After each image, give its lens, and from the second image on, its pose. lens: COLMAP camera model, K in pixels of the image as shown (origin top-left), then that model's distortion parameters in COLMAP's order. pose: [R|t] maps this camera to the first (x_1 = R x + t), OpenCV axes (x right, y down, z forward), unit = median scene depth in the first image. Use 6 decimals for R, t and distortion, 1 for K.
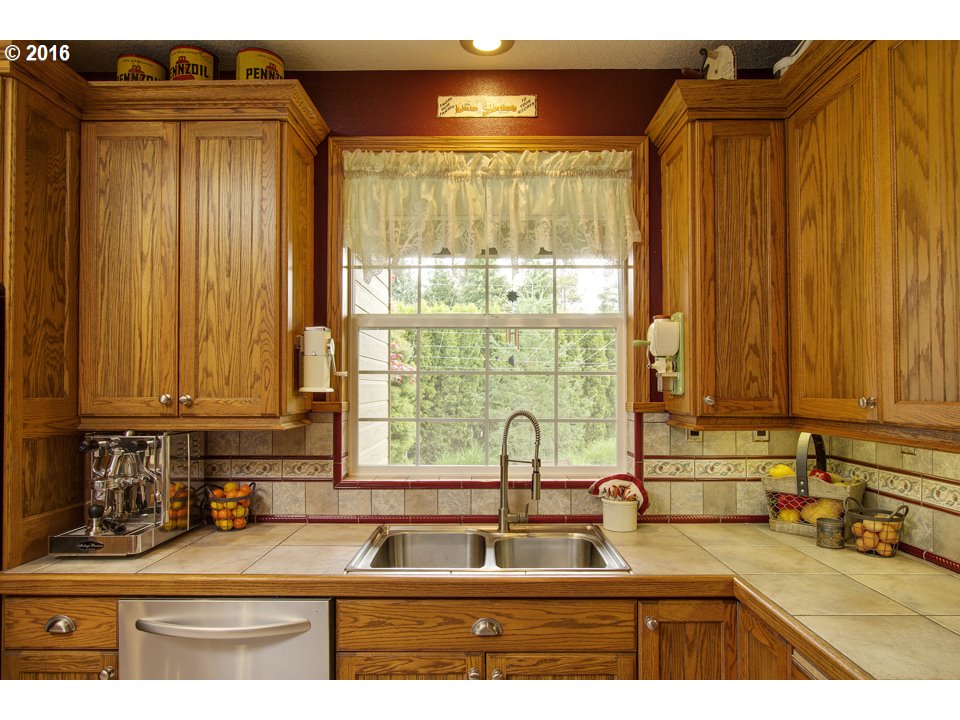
lens RADIAL K [[624.9, 0, 482.1], [0, 624.9, 375.6], [0, 0, 1]] dist [0.005877, 0.000006]
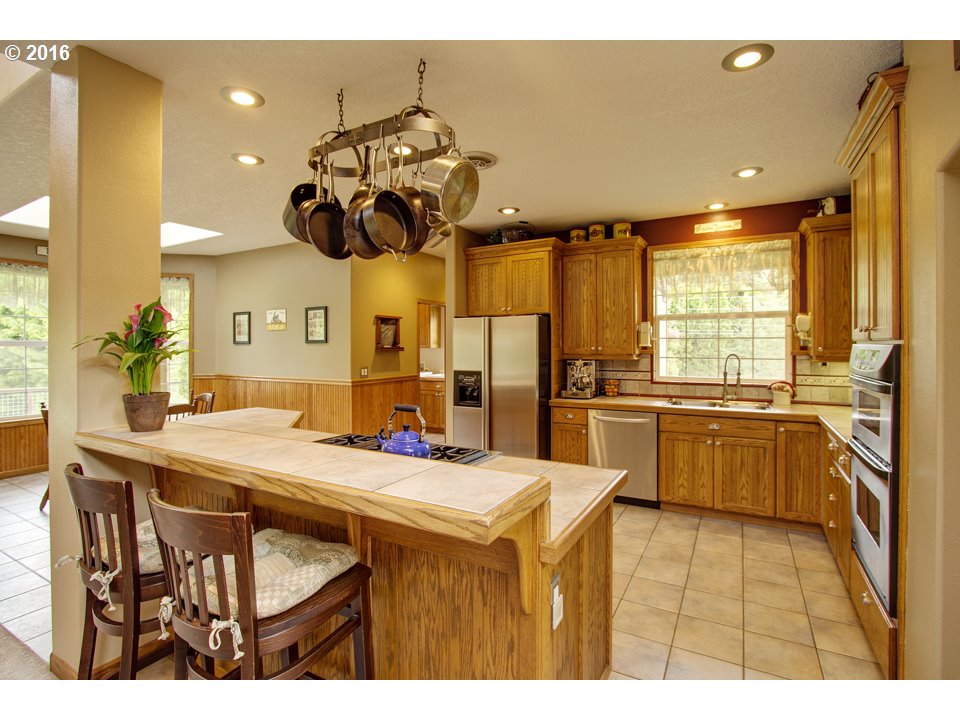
lens RADIAL K [[432.7, 0, 483.5], [0, 432.7, 345.4], [0, 0, 1]] dist [-0.000294, -0.000111]
pose [[0.866376, -0.001904, -0.499388, 0.060040], [0.012304, 0.999771, 0.017534, -0.018295], [0.499240, -0.021336, 0.866201, -0.929759]]
